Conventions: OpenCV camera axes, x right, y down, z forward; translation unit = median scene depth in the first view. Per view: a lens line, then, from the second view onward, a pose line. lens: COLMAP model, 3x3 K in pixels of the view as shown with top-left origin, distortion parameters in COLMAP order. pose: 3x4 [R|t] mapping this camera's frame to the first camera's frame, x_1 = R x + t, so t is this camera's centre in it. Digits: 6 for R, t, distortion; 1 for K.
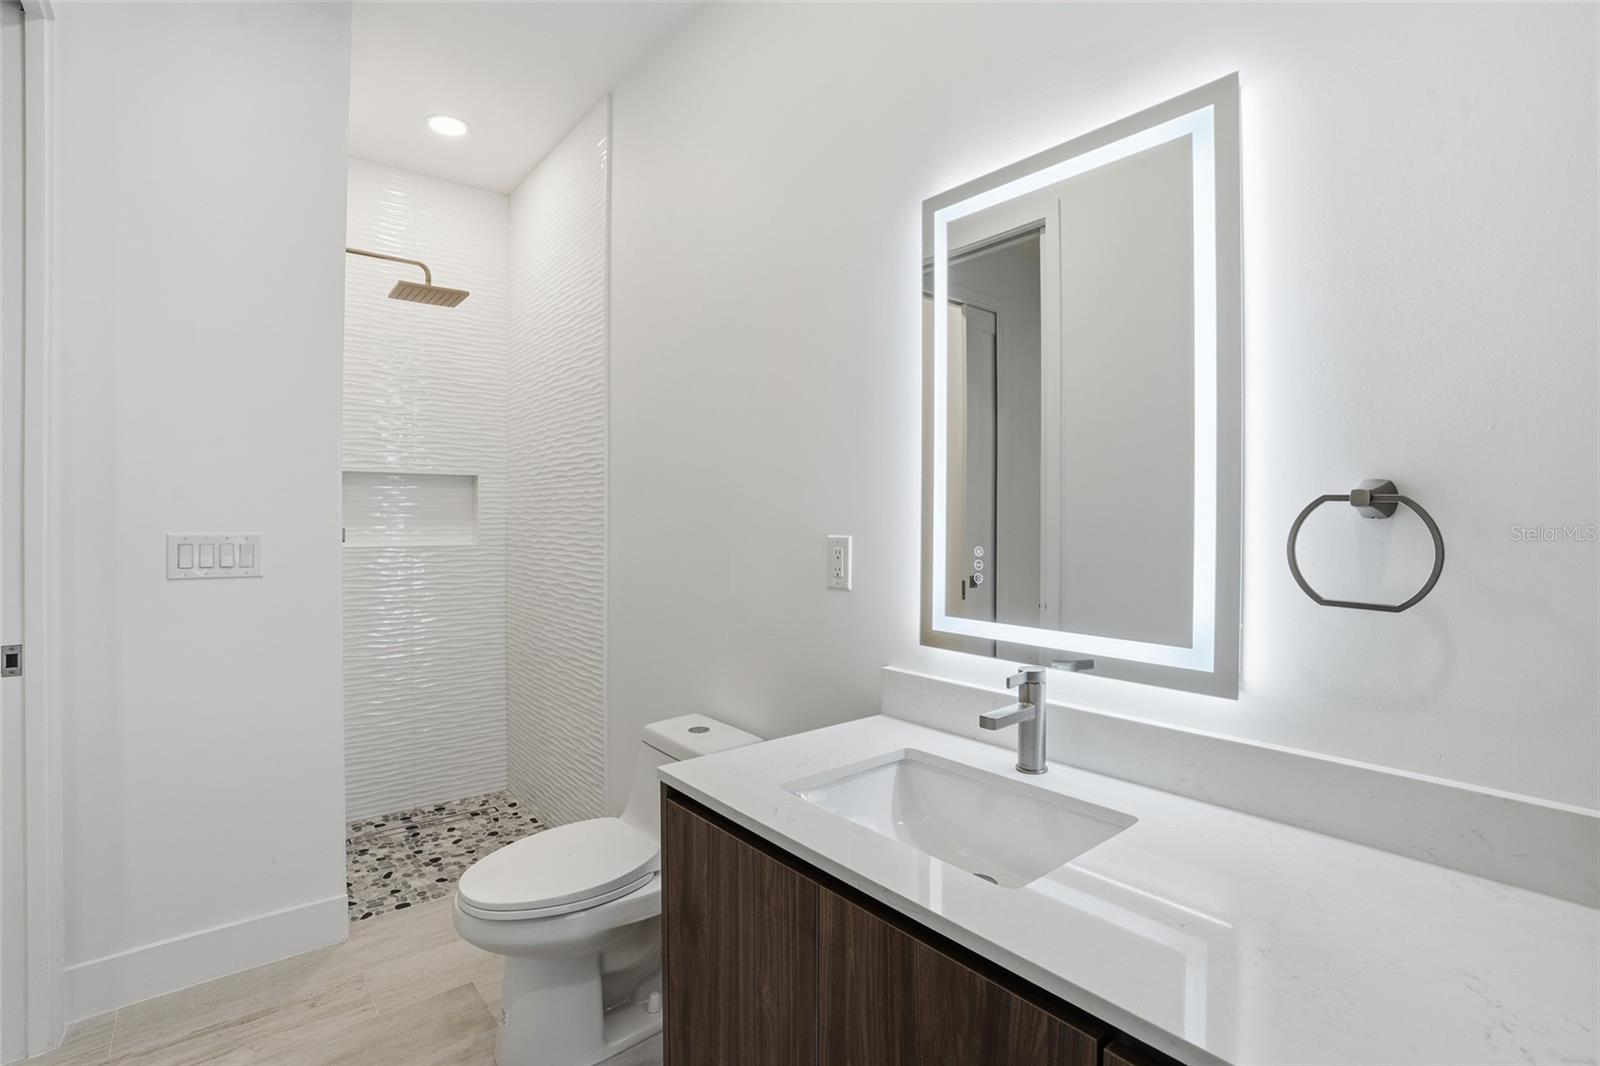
lens RADIAL K [[746.6, 0, 791.5], [0, 746.6, 521.5], [0, 0, 1]] dist [-0.067158, 0.024442]
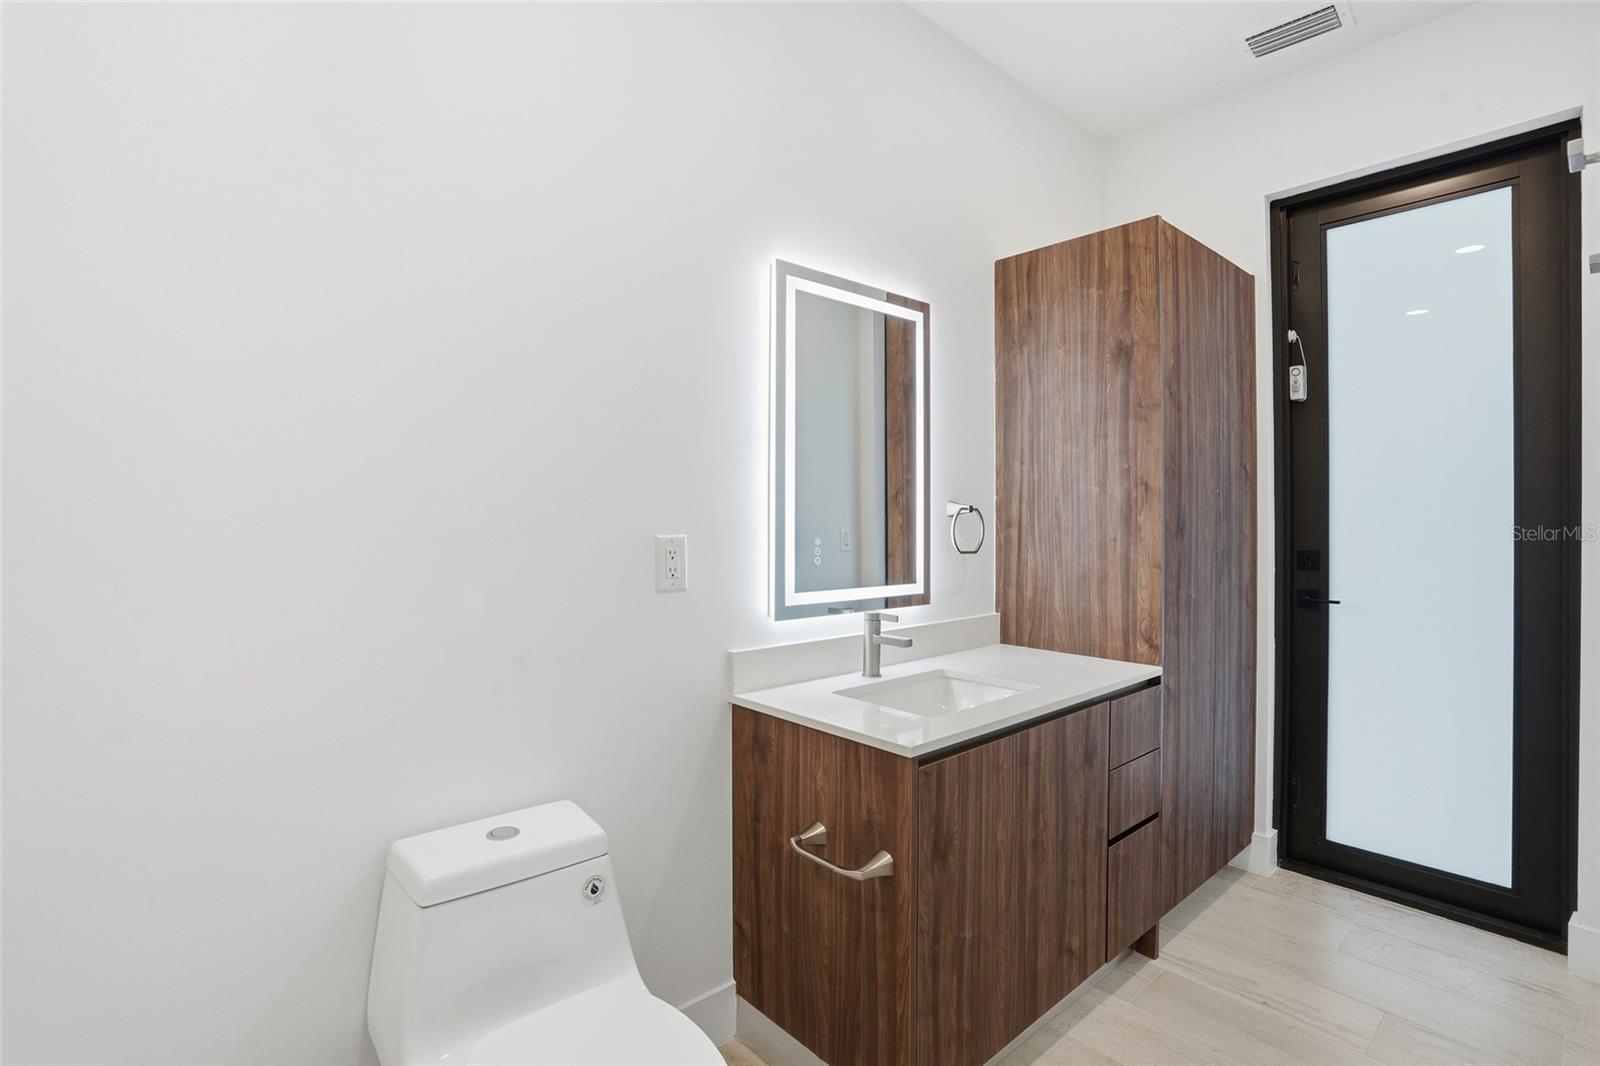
lens RADIAL K [[746.6, 0, 791.5], [0, 746.6, 521.5], [0, 0, 1]] dist [-0.067158, 0.024442]
pose [[-0.028026, -0.003553, 0.999601, -1.112232], [0.002870, 0.999989, 0.003635, -0.002321], [-0.999603, 0.002970, -0.028016, 1.063187]]
